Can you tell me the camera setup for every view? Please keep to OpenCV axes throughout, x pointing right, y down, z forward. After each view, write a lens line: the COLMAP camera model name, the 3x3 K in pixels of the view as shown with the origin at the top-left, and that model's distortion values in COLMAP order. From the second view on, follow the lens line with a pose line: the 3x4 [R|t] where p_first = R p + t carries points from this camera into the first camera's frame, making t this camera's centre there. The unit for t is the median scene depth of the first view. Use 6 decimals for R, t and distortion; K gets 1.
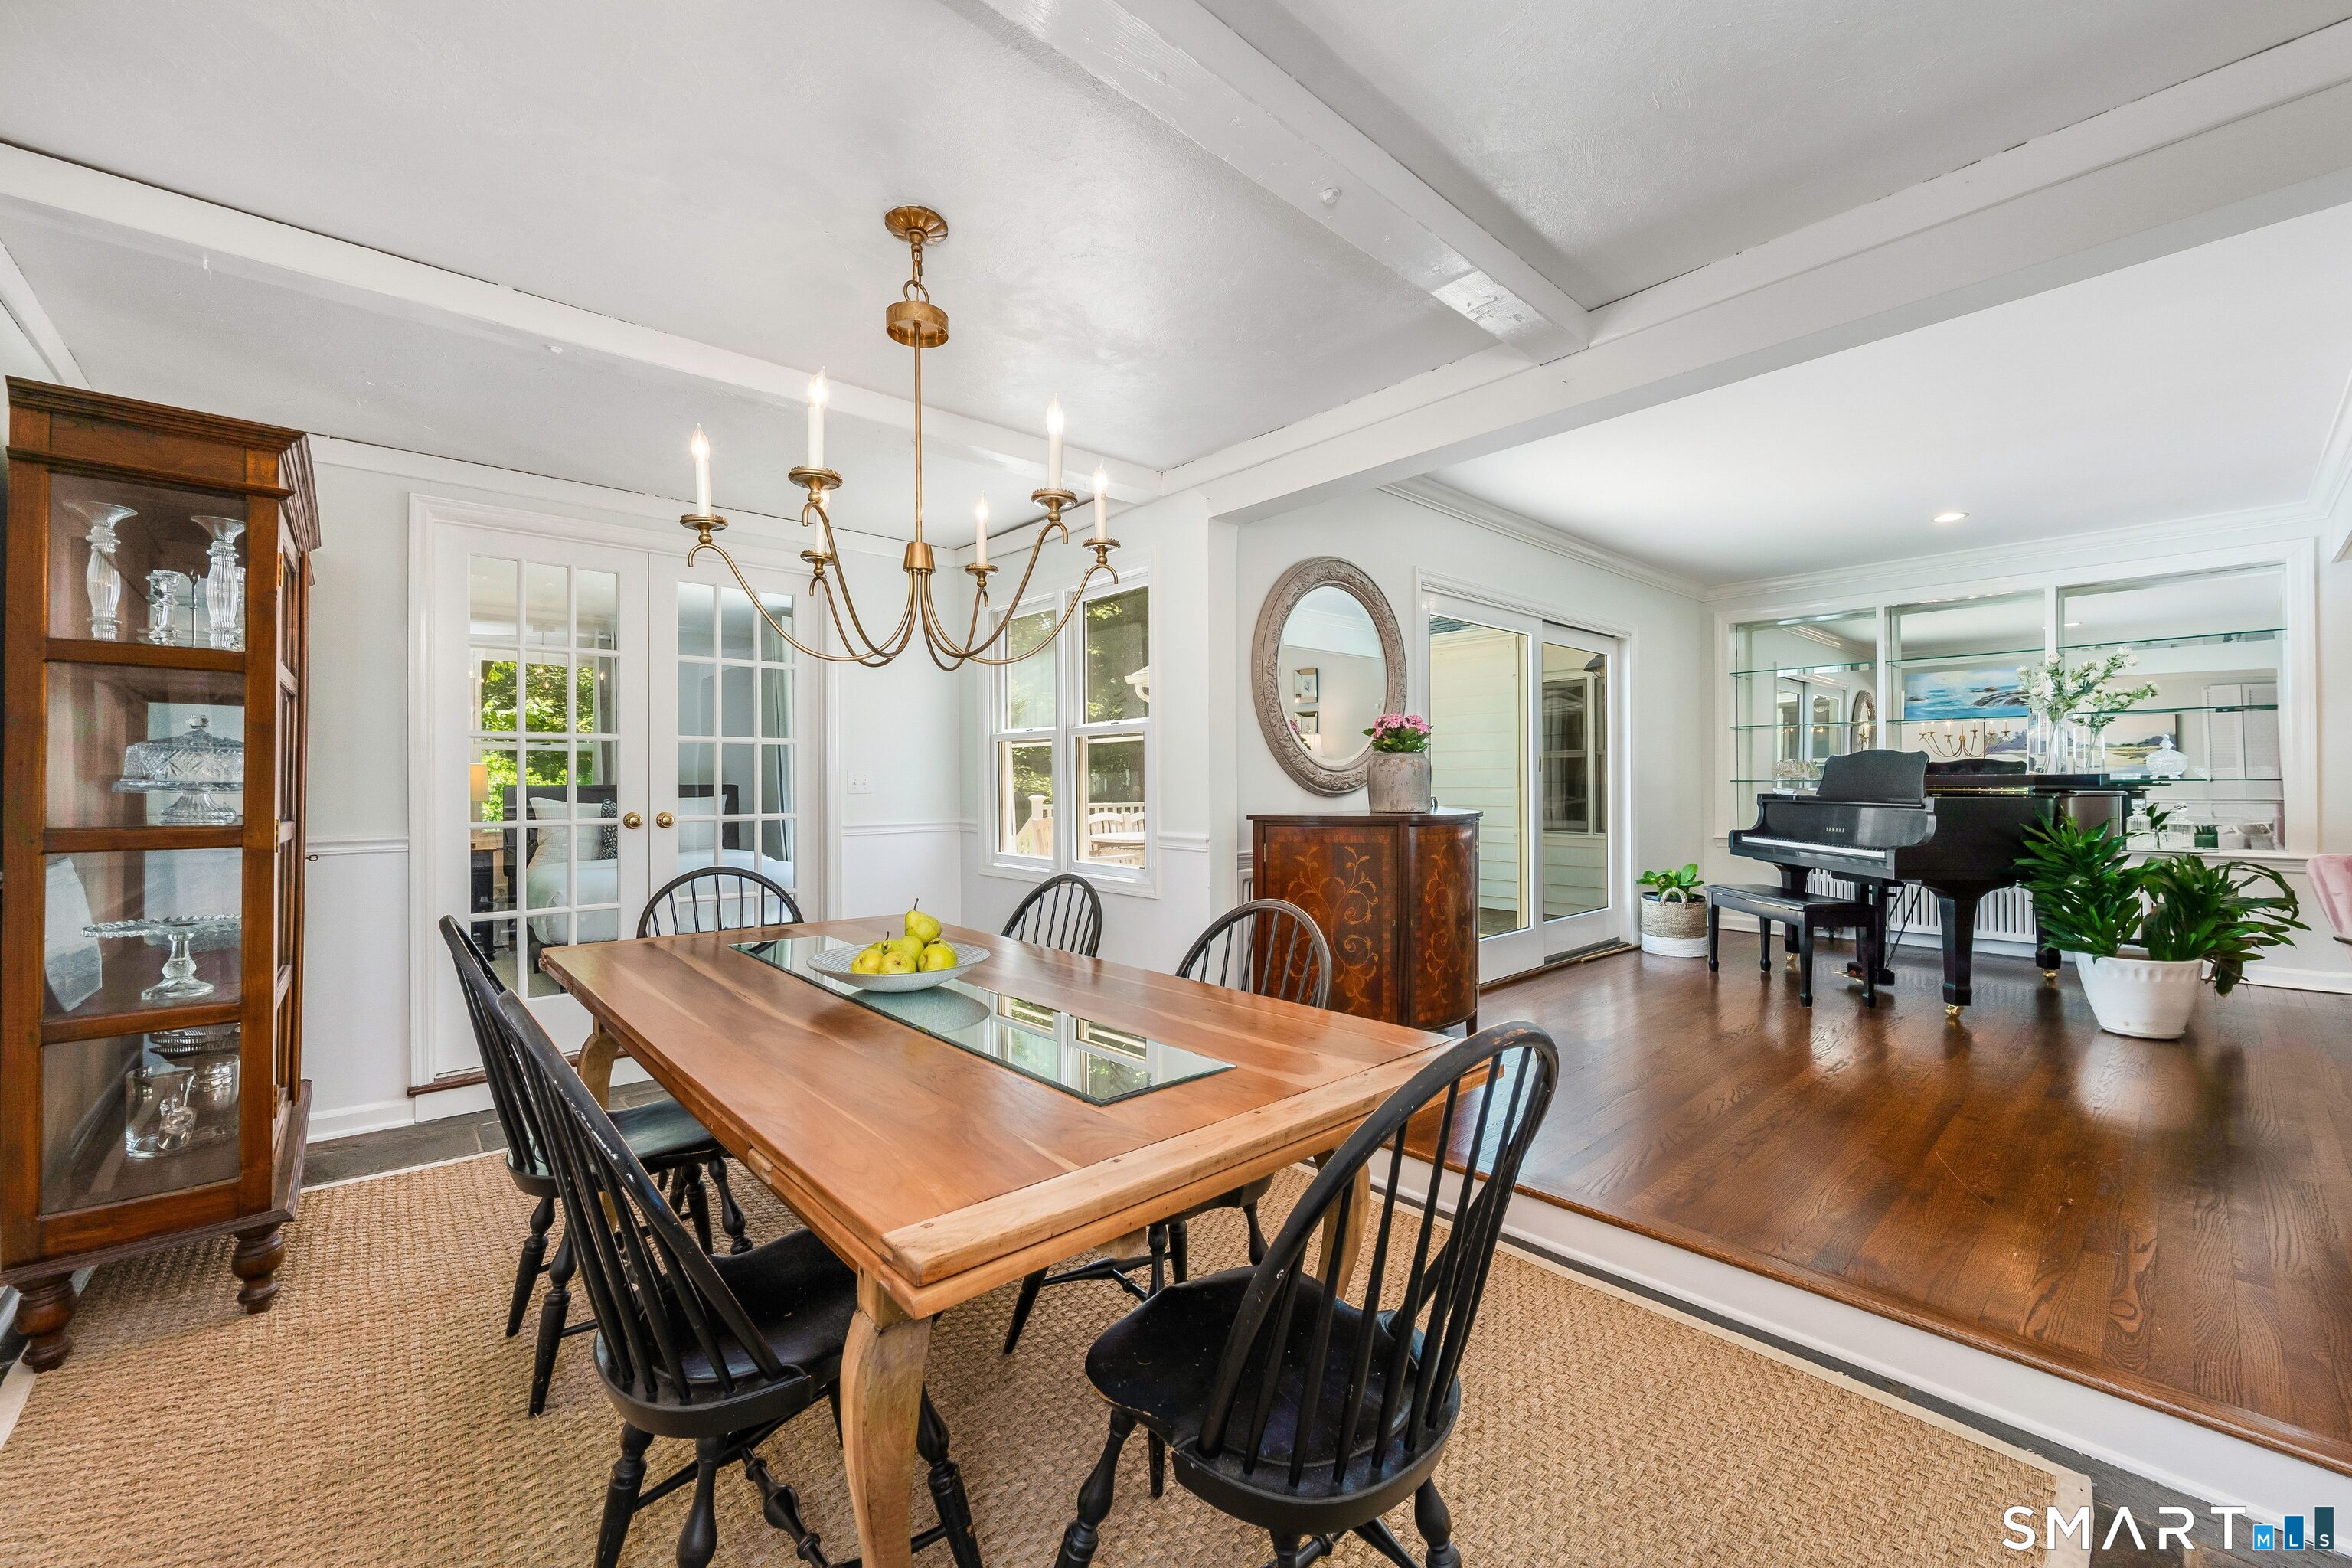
lens RADIAL K [[929.0, 0, 1176.7], [0, 929.0, 769.6], [0, 0, 1]] dist [-0.000822, -0.000340]
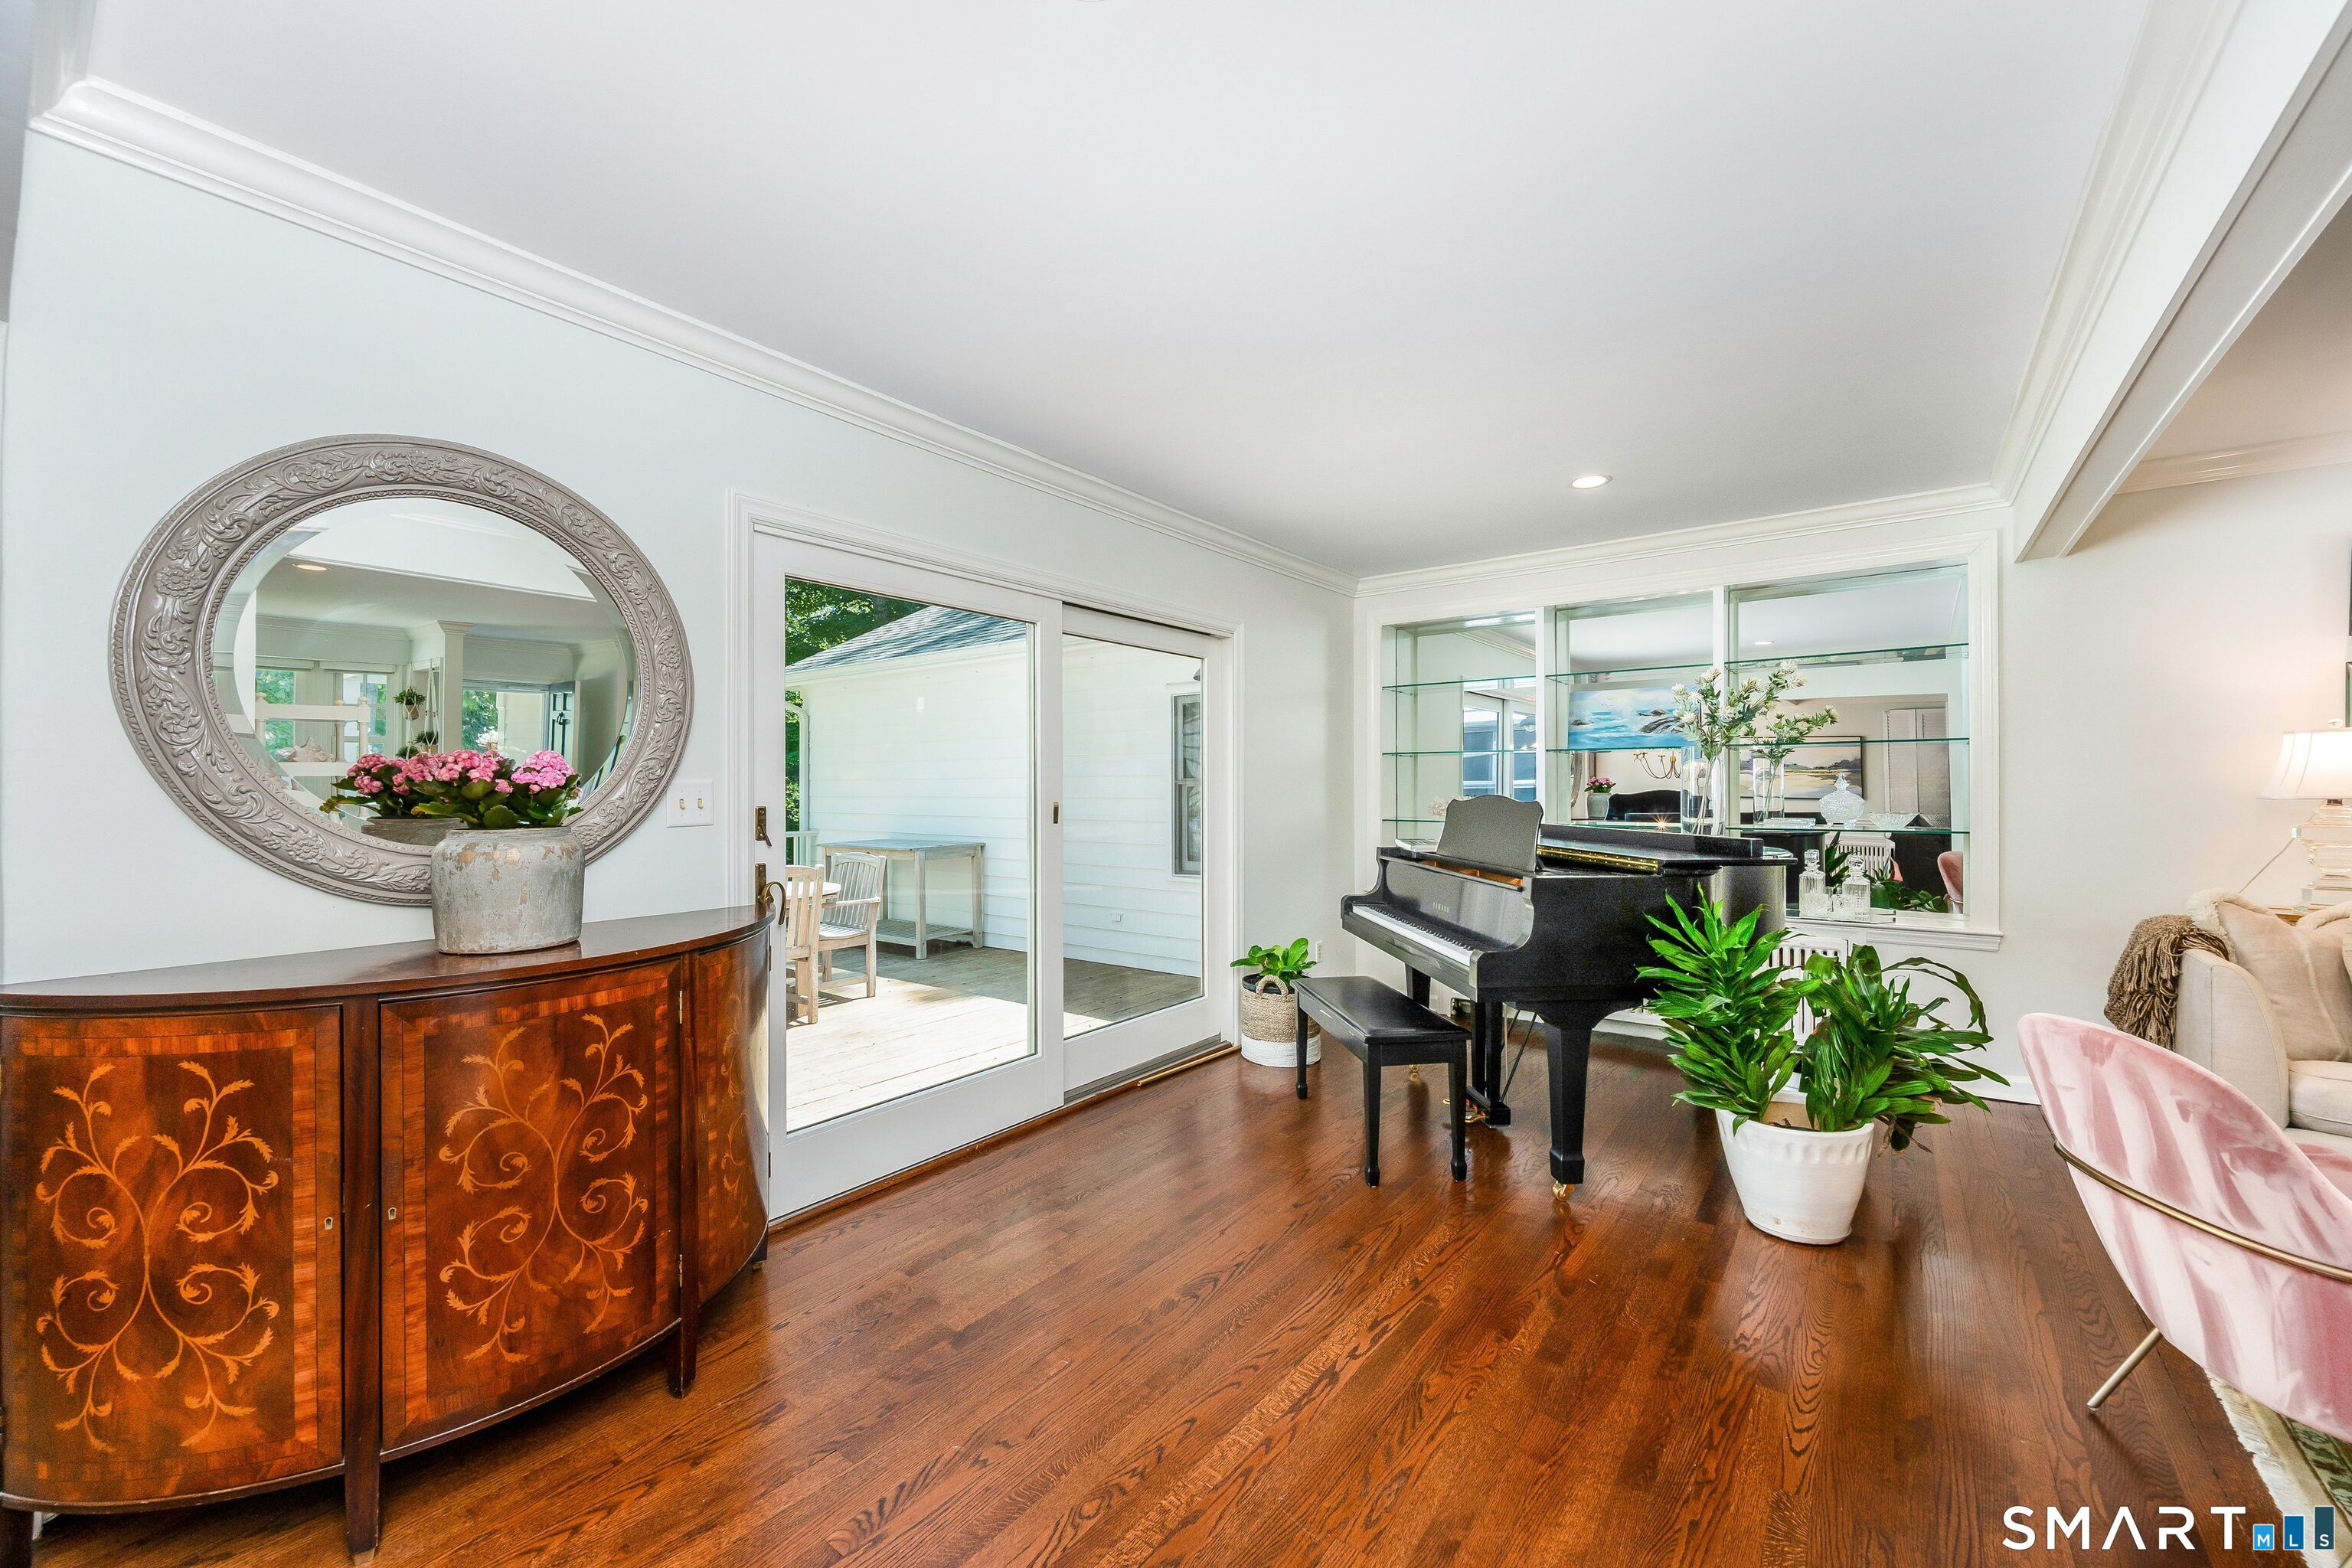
lens RADIAL K [[929.0, 0, 1174.2], [0, 929.0, 774.6], [0, 0, 1]] dist [-0.000822, -0.000340]
pose [[0.983498, 0.004618, 0.180862, 0.349187], [-0.004424, 0.999989, -0.001476, -0.032667], [-0.180867, 0.000651, 0.983507, 0.309349]]
